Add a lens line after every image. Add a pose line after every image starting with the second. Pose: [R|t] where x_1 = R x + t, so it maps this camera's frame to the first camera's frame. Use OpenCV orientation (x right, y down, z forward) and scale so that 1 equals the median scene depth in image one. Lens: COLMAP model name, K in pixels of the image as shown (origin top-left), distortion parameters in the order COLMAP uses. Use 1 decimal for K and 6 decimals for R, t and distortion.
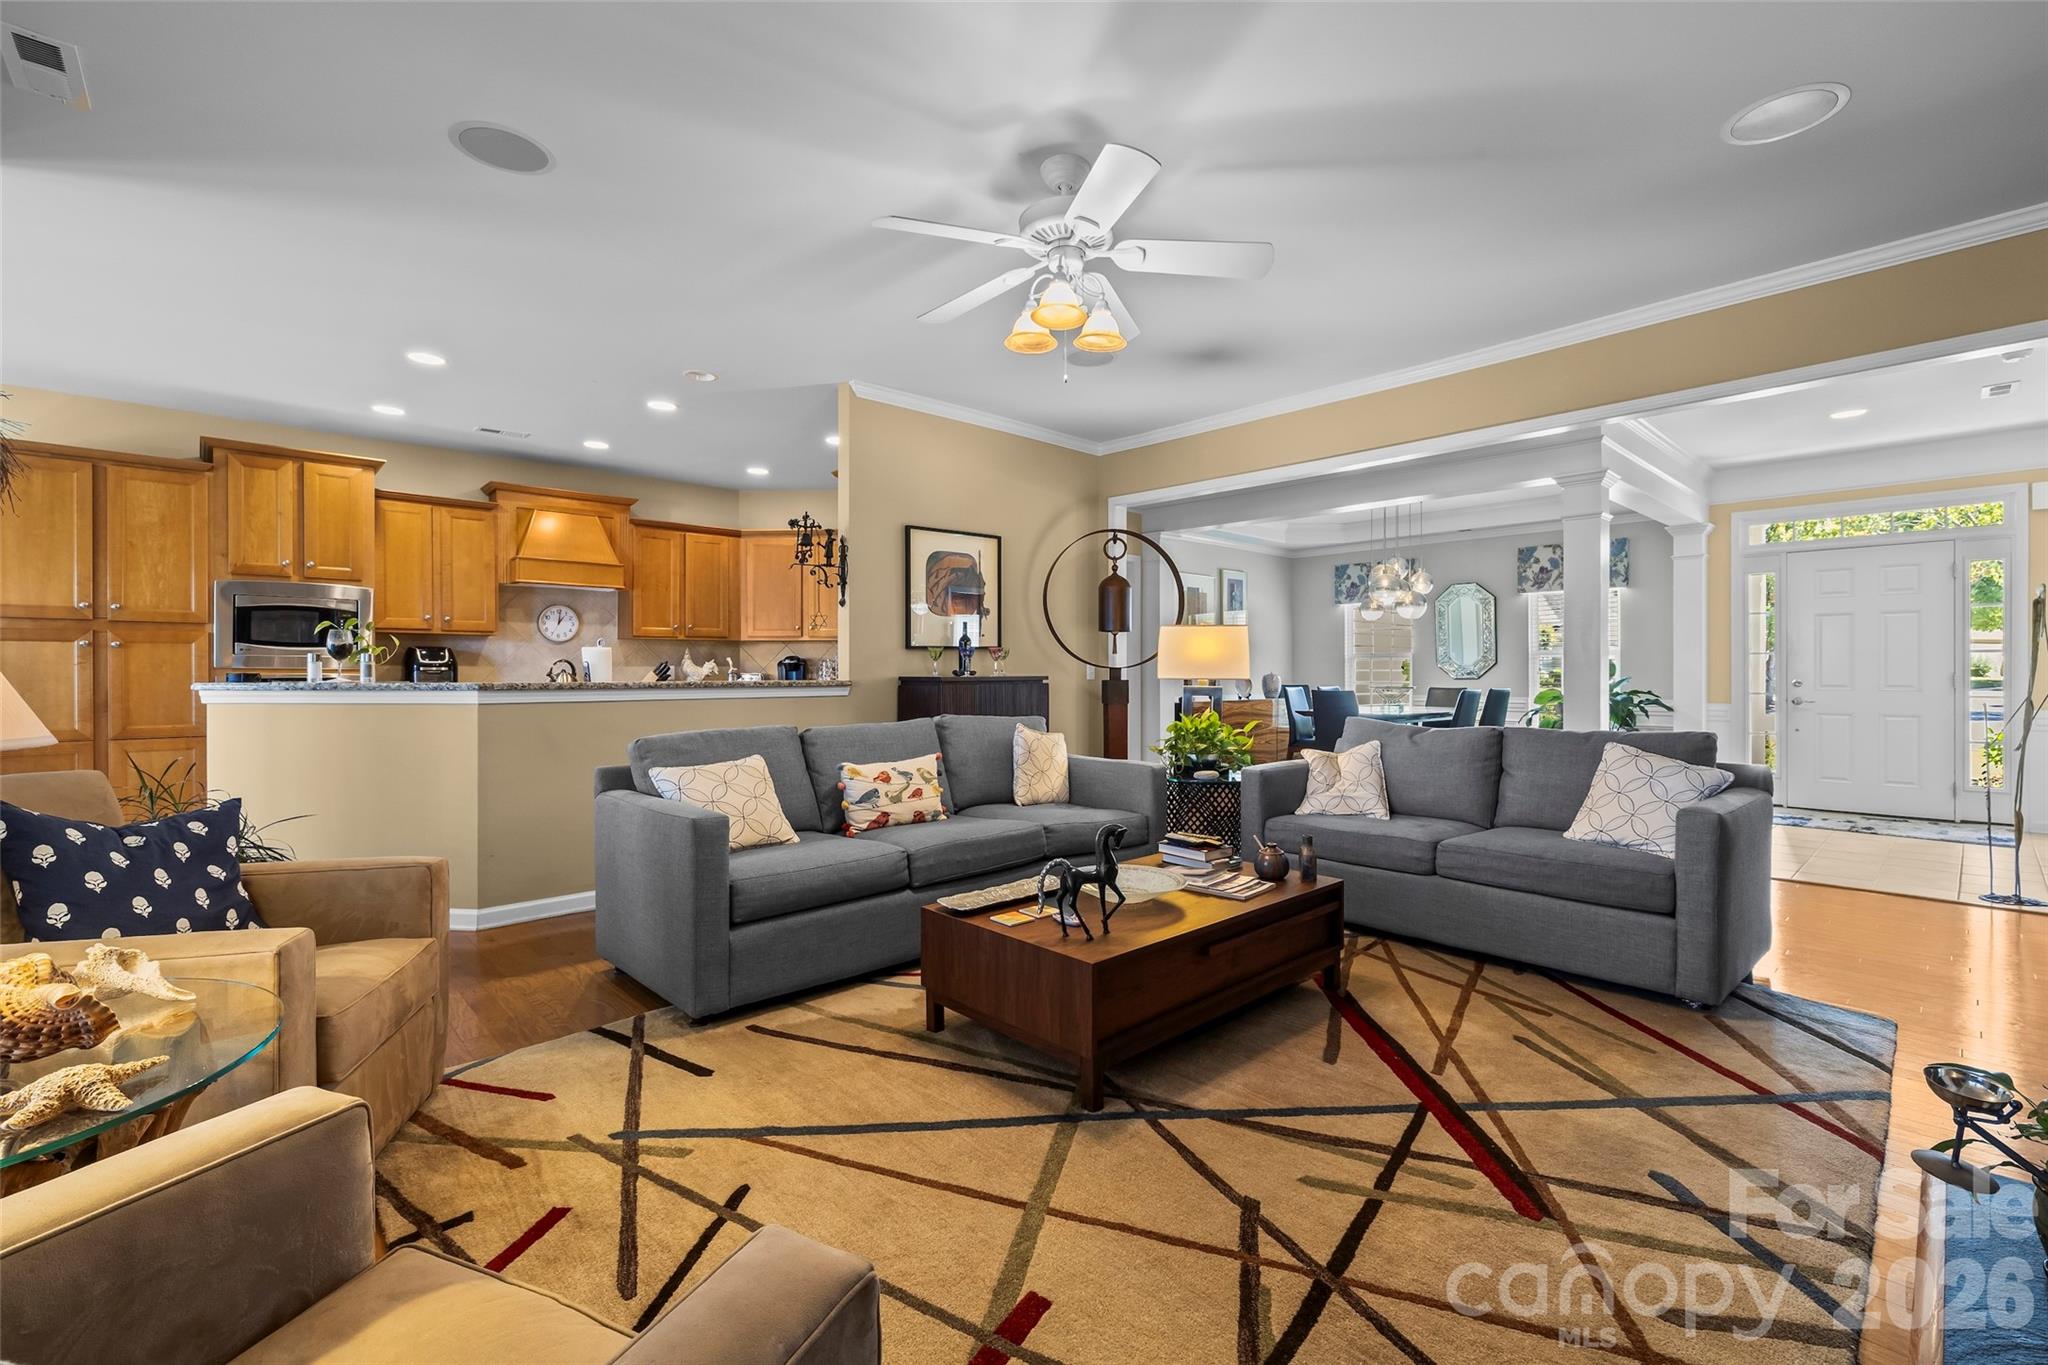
lens RADIAL K [[873.3, 0, 1022.0], [0, 873.3, 676.4], [0, 0, 1]] dist [-0.004193, 0.000099]
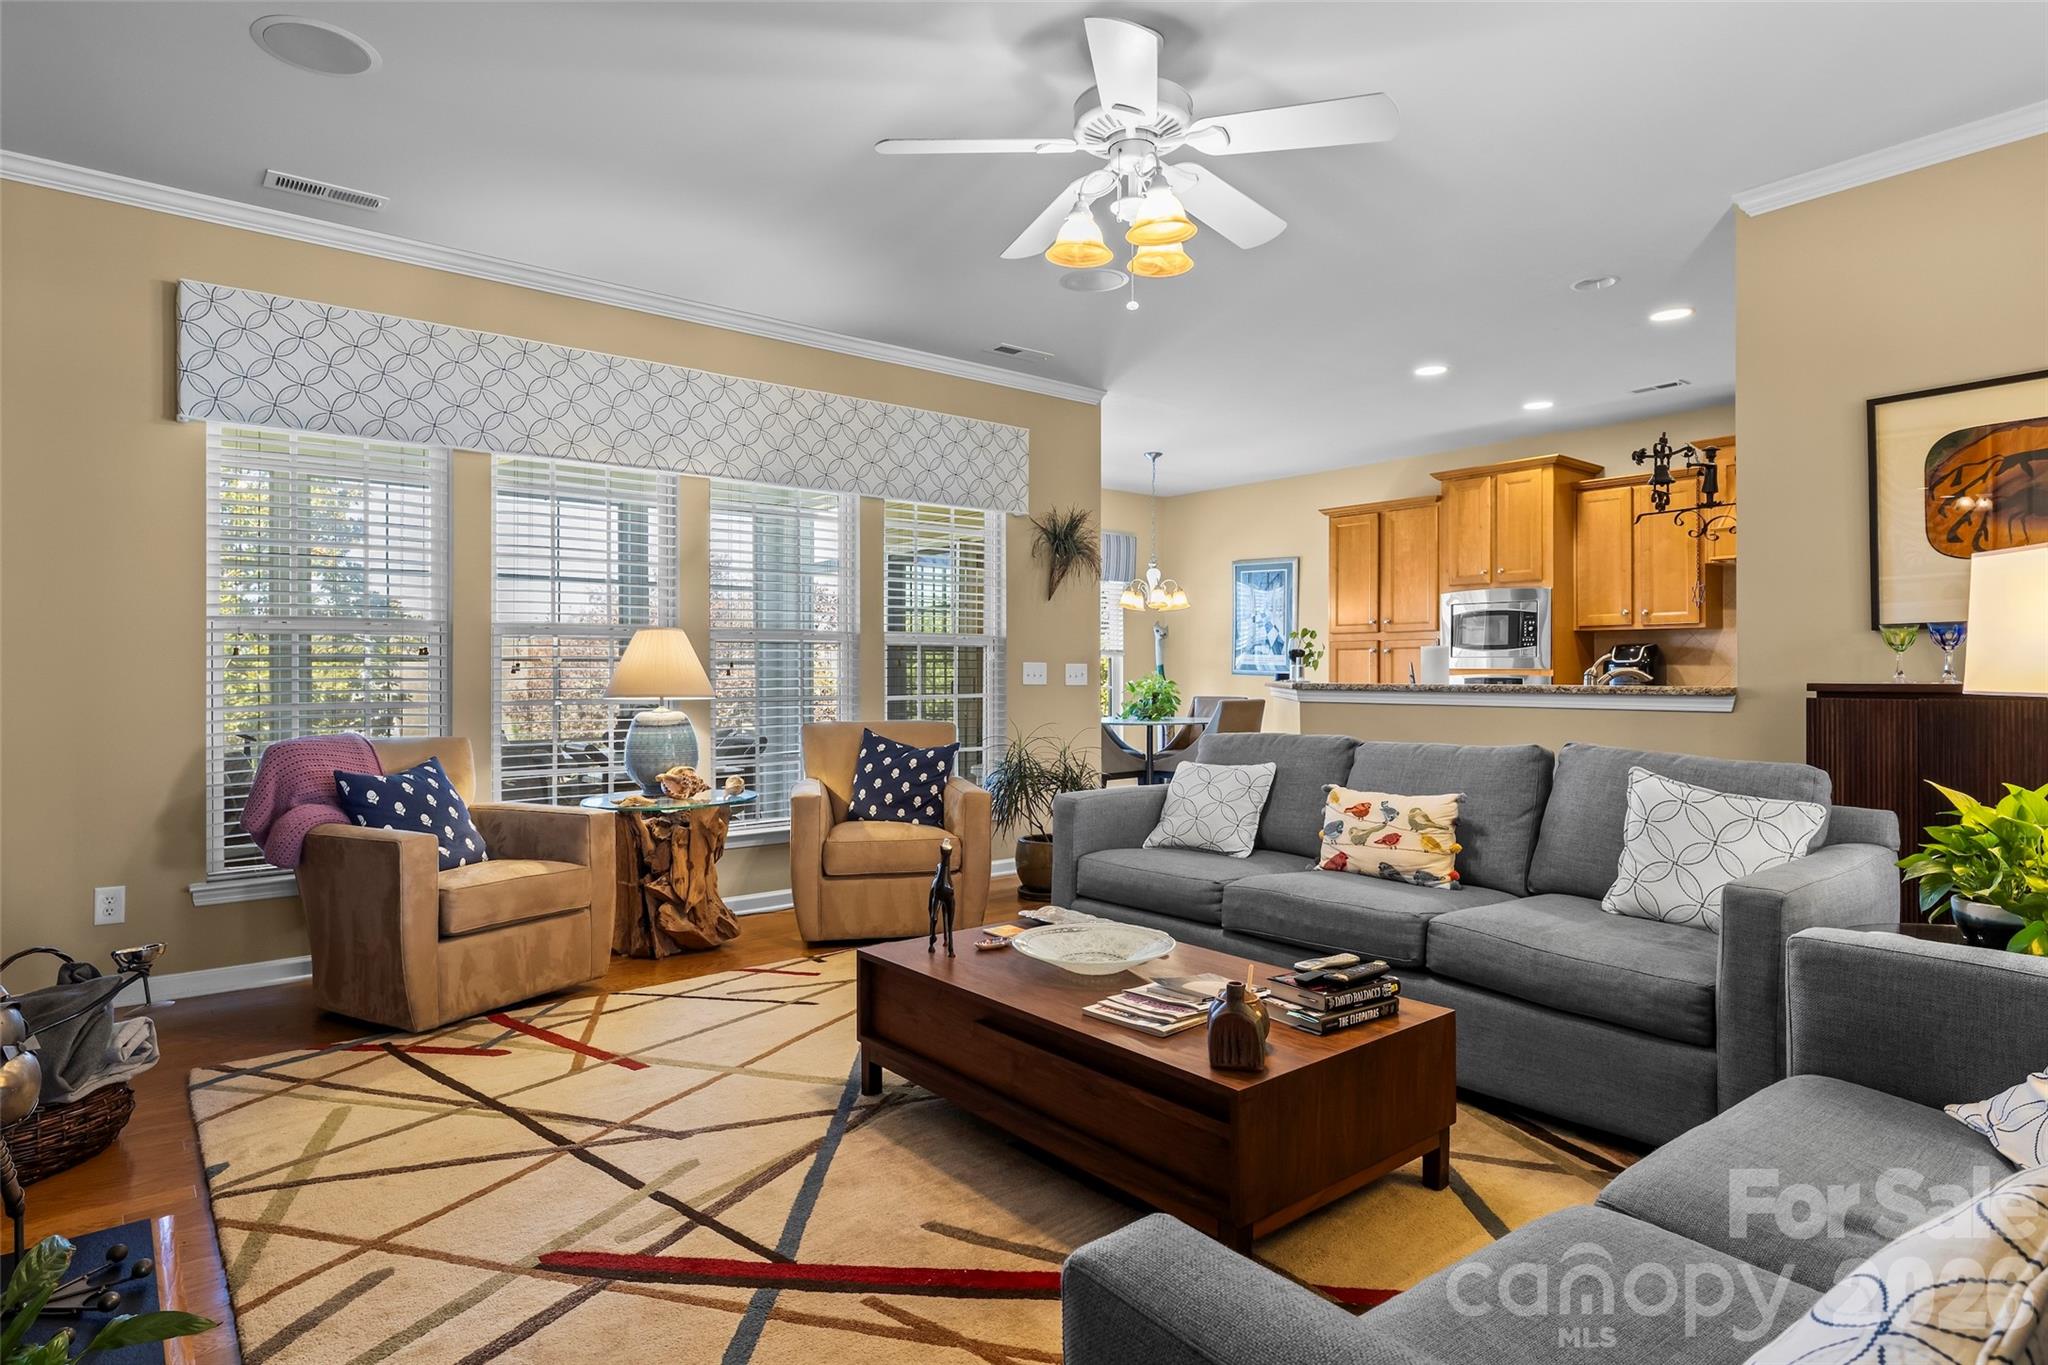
lens RADIAL K [[1125.3, 0, 1039.2], [0, 1125.3, 673.0], [0, 0, 1]] dist [0.001380, 0.000441]
pose [[-0.053046, 0.001365, -0.998591, 0.750918], [-0.005047, 0.999986, 0.001635, -0.005431], [0.998579, 0.005126, -0.053038, 0.675442]]
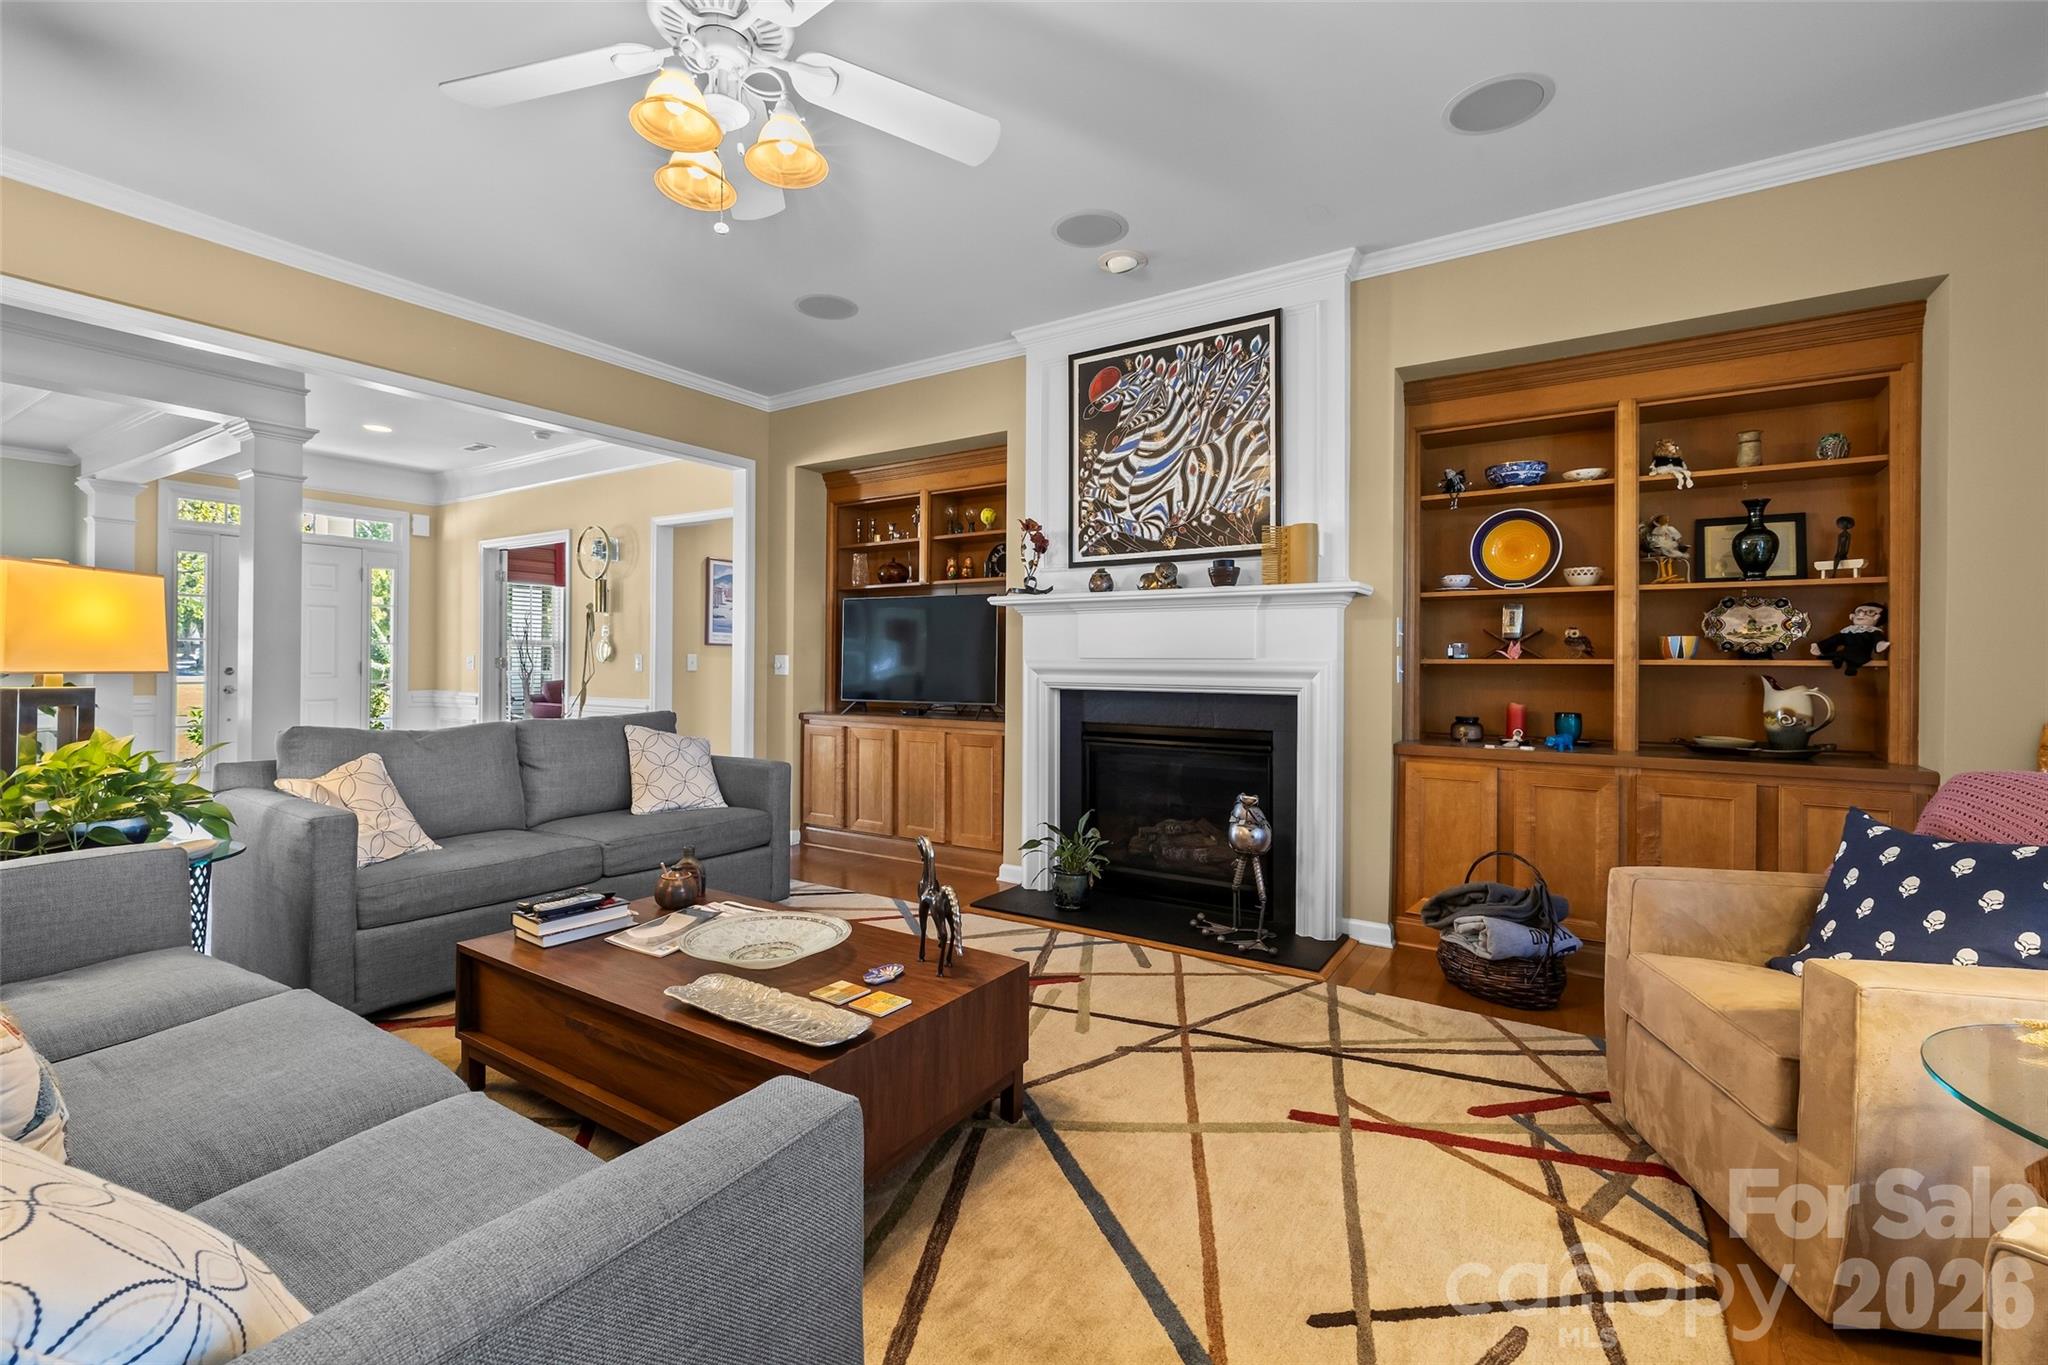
lens RADIAL K [[873.3, 0, 1019.8], [0, 873.3, 662.2], [0, 0, 1]] dist [-0.004193, 0.000099]
pose [[-0.232837, 0.000543, 0.972516, -0.460817], [-0.001570, 0.999998, -0.000935, -0.005458], [-0.972514, -0.001745, -0.232836, 0.648671]]
